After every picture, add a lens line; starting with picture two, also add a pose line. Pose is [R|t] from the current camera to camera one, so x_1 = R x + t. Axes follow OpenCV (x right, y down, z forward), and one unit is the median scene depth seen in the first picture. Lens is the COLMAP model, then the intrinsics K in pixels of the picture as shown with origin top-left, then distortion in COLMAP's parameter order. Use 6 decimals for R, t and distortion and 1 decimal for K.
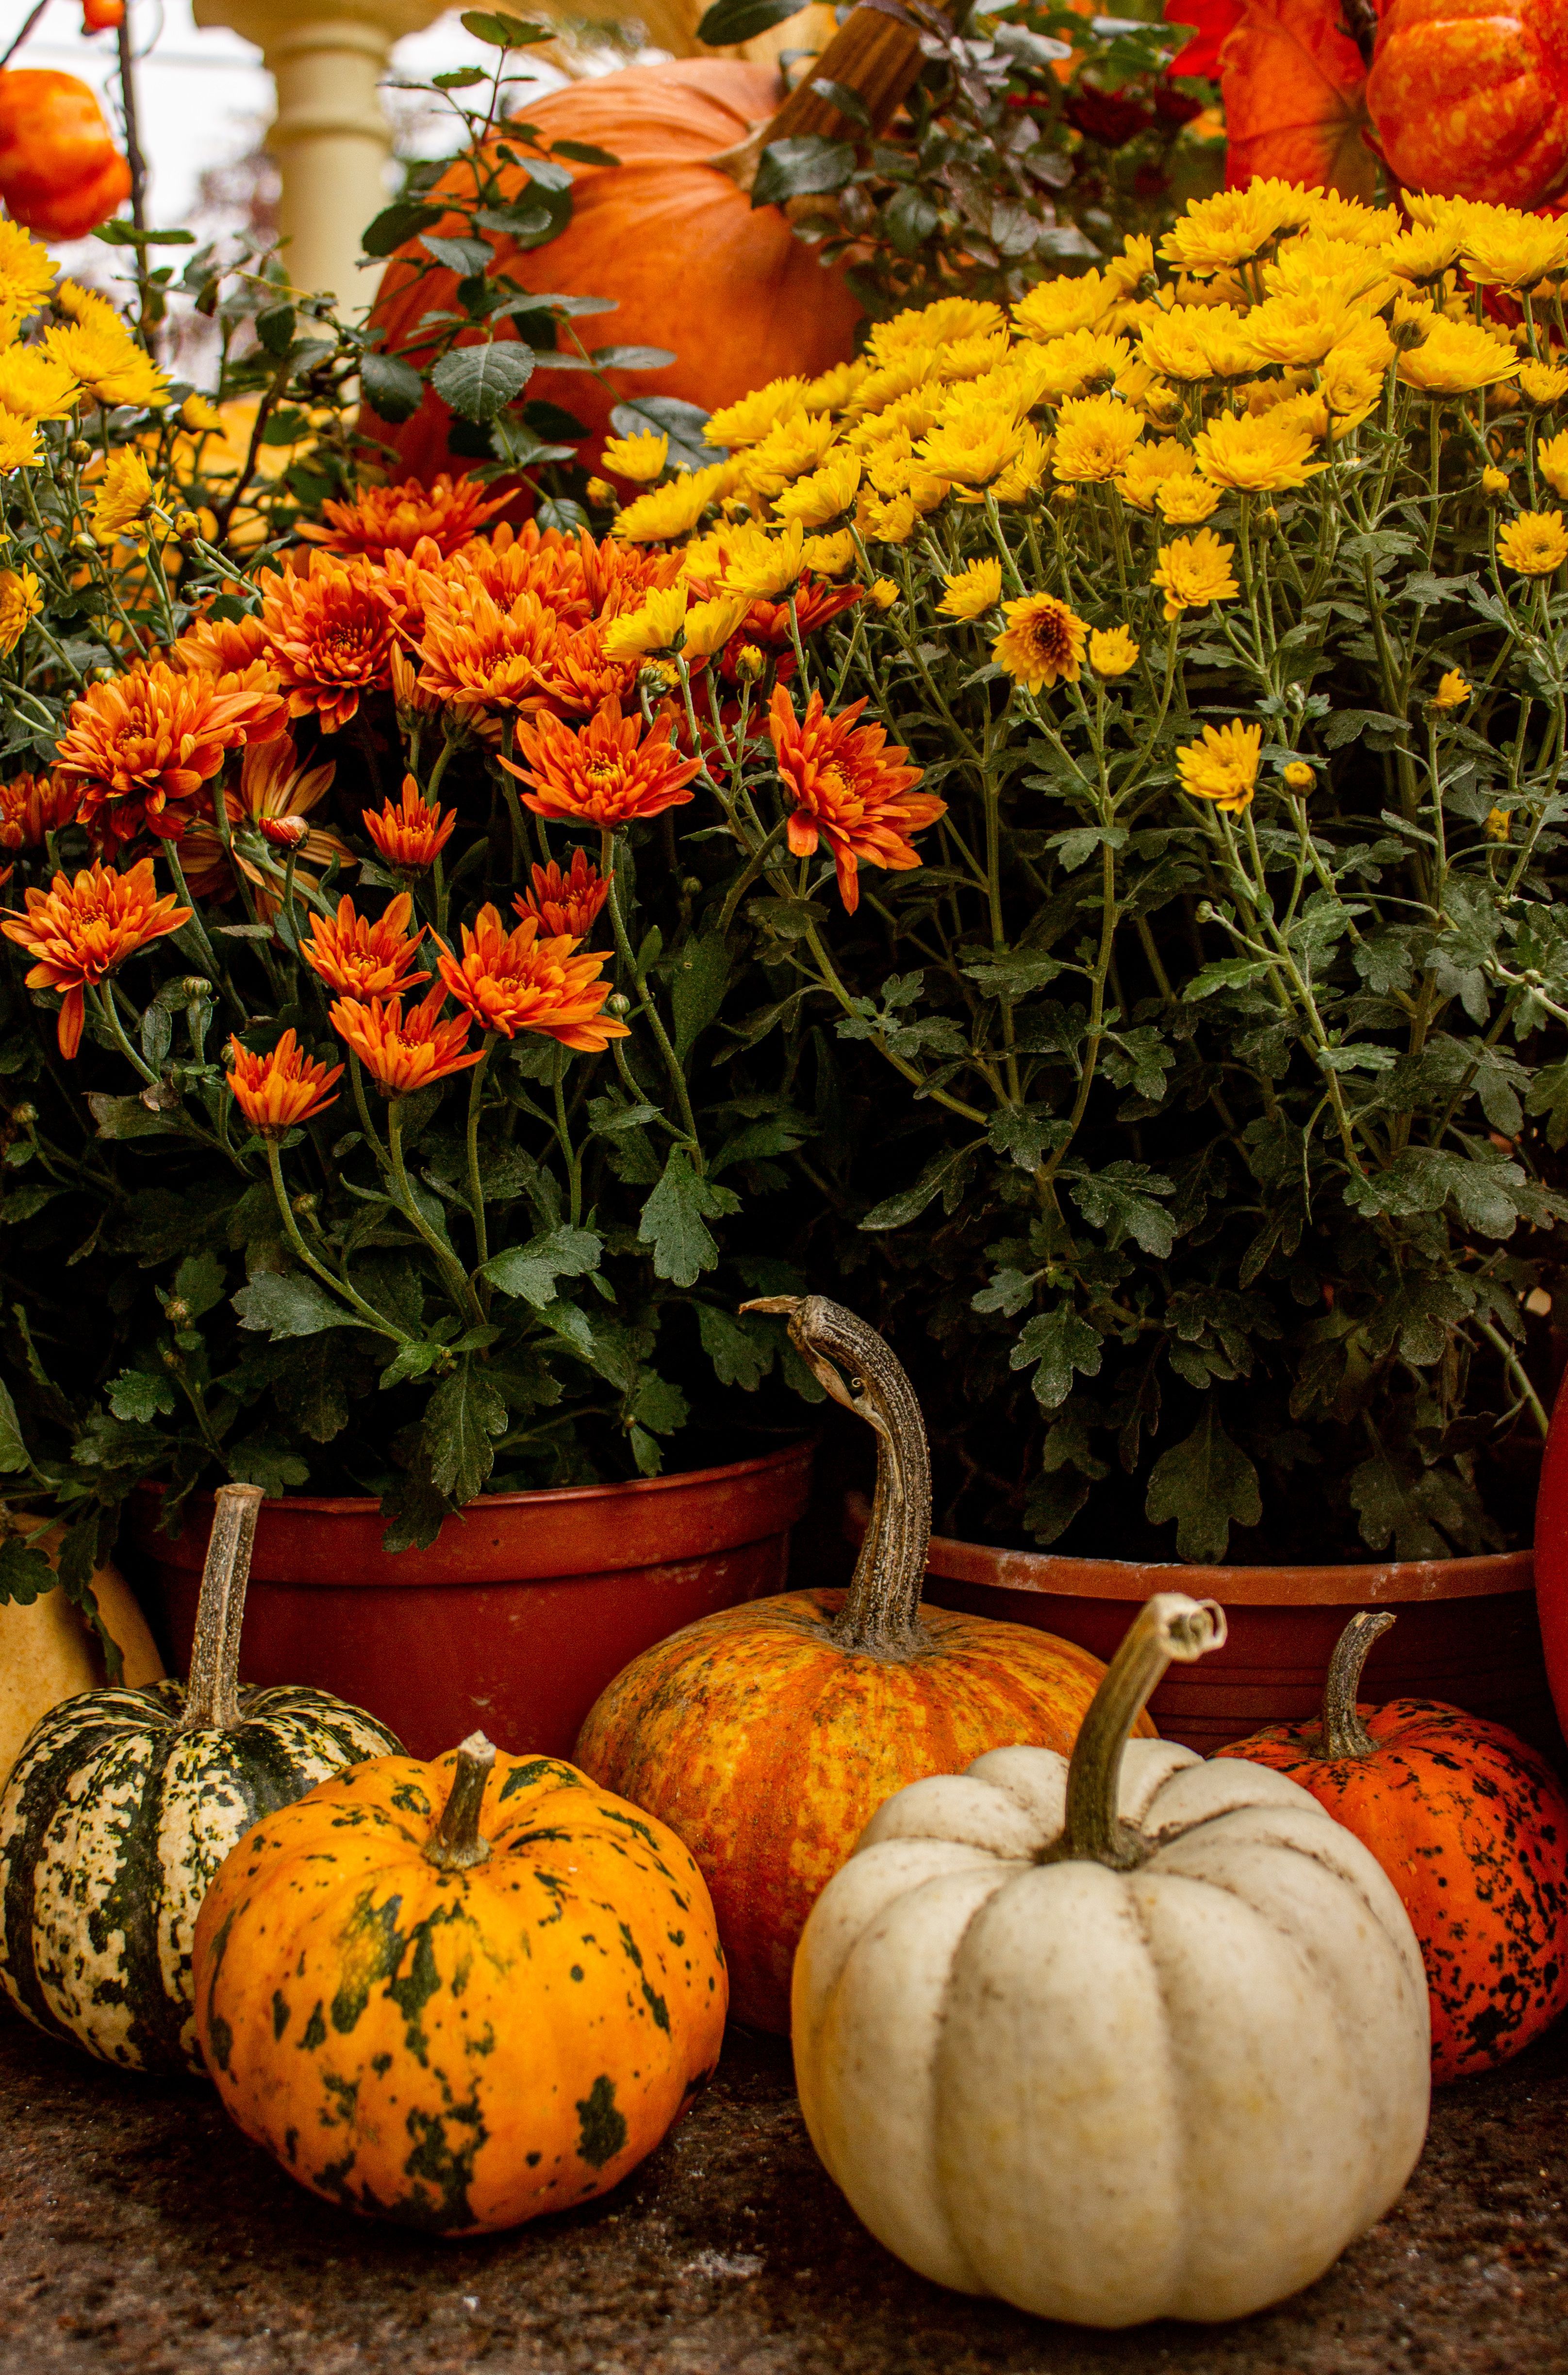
lens RADIAL K [[2570.8, 0, 783.1], [0, 2570.8, 1189.3], [0, 0, 1]] dist [-0.042347, 0.000000]
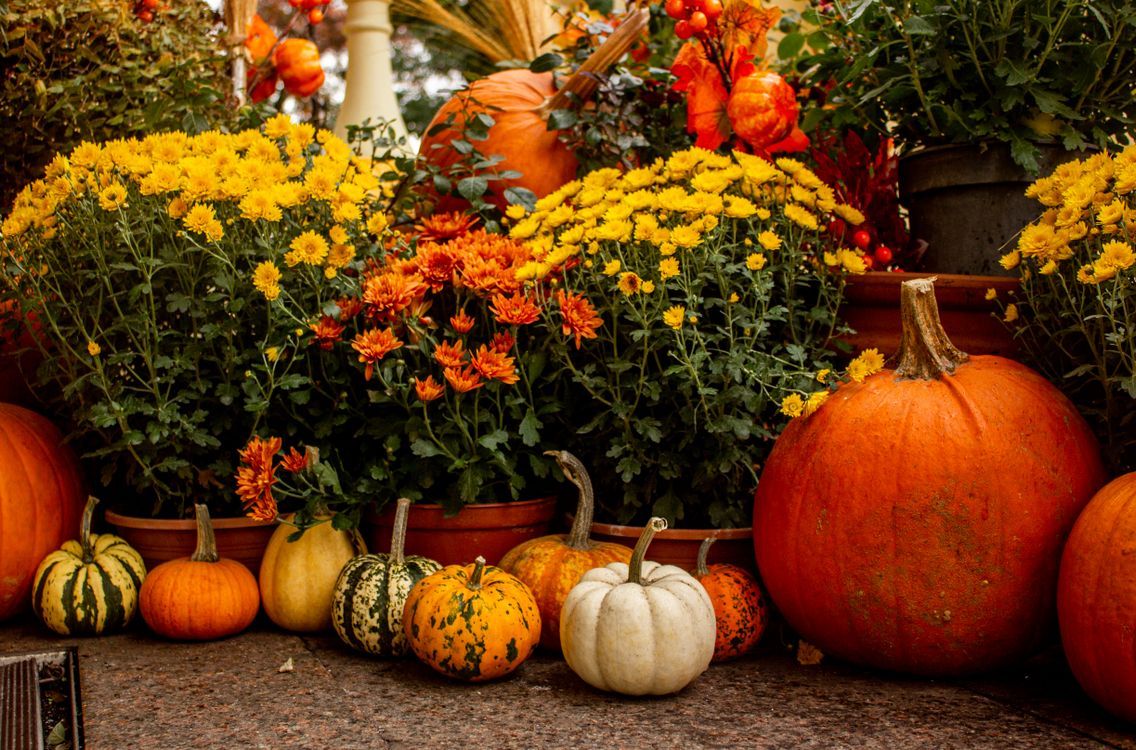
lens RADIAL K [[1229.8, 0, 570.4], [0, 1229.8, 372.5], [0, 0, 1]] dist [-0.042347, 0.000000]
pose [[0.997720, 0.031204, 0.059843, -0.092013], [-0.028065, 0.998222, -0.052592, 0.022950], [-0.061377, 0.050792, 0.996821, -0.805582]]
